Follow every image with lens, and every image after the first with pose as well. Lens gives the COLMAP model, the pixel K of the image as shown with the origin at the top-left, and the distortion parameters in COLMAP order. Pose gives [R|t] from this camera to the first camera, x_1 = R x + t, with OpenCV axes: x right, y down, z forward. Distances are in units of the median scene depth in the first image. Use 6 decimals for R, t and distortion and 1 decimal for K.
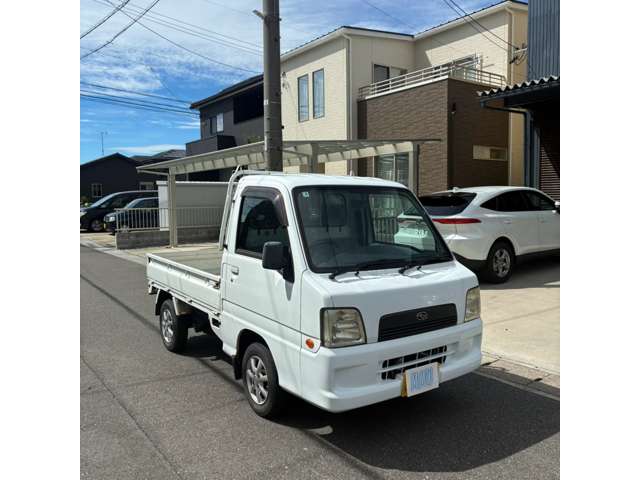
lens RADIAL K [[487.1, 0, 319.4], [0, 487.1, 237.8], [0, 0, 1]] dist [0.034823, -0.025694]
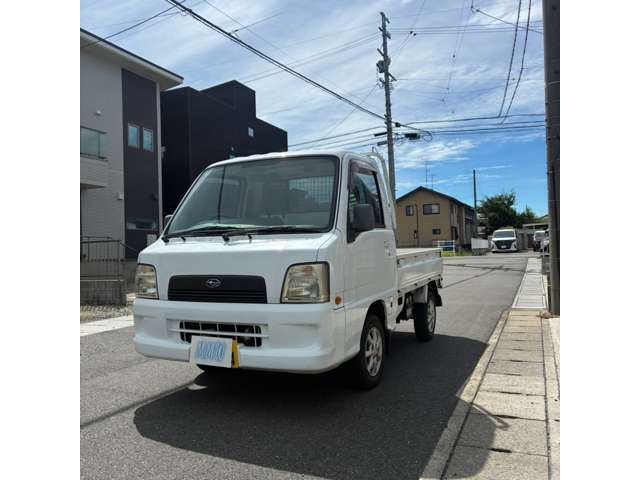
lens RADIAL K [[487.1, 0, 315.6], [0, 487.1, 237.3], [0, 0, 1]] dist [0.034823, -0.025694]
pose [[0.484965, -0.027567, -0.874099, 0.850368], [-0.041578, 0.997646, -0.054531, 0.086125], [0.873545, 0.062789, 0.482677, 0.534109]]
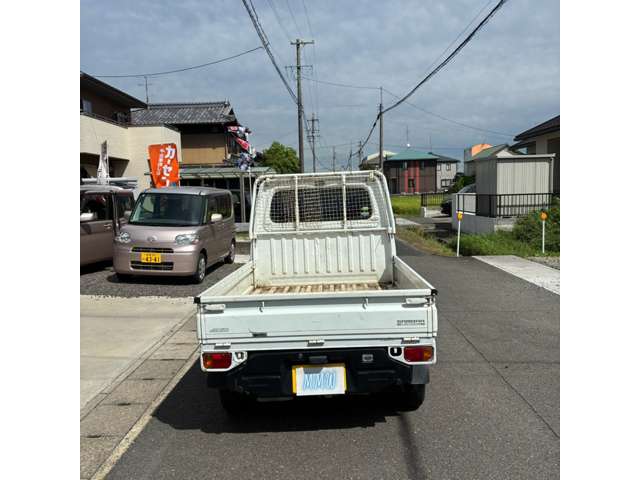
lens RADIAL K [[487.1, 0, 319.5], [0, 487.1, 235.1], [0, 0, 1]] dist [0.034823, -0.025694]
pose [[-0.791928, -0.016883, 0.610381, -0.755730], [0.085030, 0.986829, 0.137617, -0.147216], [-0.604665, 0.160883, -0.780062, 1.940376]]
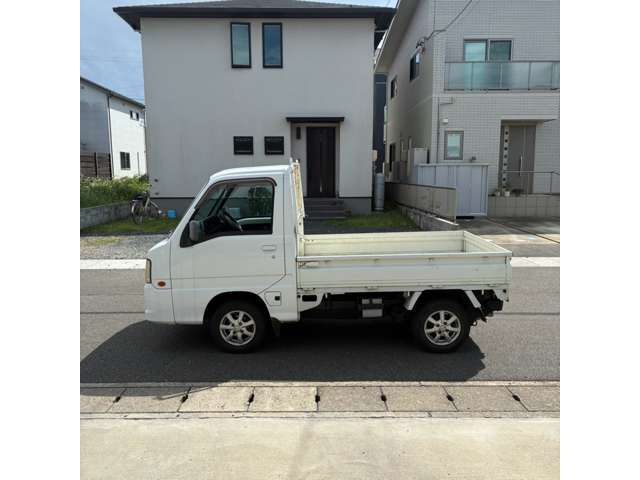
lens RADIAL K [[487.1, 0, 315.3], [0, 487.1, 241.0], [0, 0, 1]] dist [0.034823, -0.025694]
pose [[-0.592039, 0.125309, -0.796108, 0.910054], [-0.049544, 0.980310, 0.191148, -0.177175], [0.804385, 0.152610, -0.574173, 1.765483]]
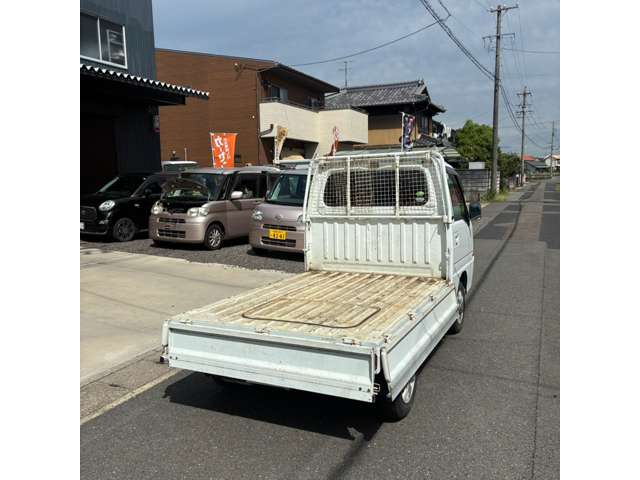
lens RADIAL K [[487.1, 0, 320.7], [0, 487.1, 237.1], [0, 0, 1]] dist [0.034823, -0.025694]
pose [[-0.478155, -0.083150, 0.874331, -0.952002], [0.090090, 0.985614, 0.143002, -0.117059], [-0.873643, 0.147146, -0.463785, 1.638275]]
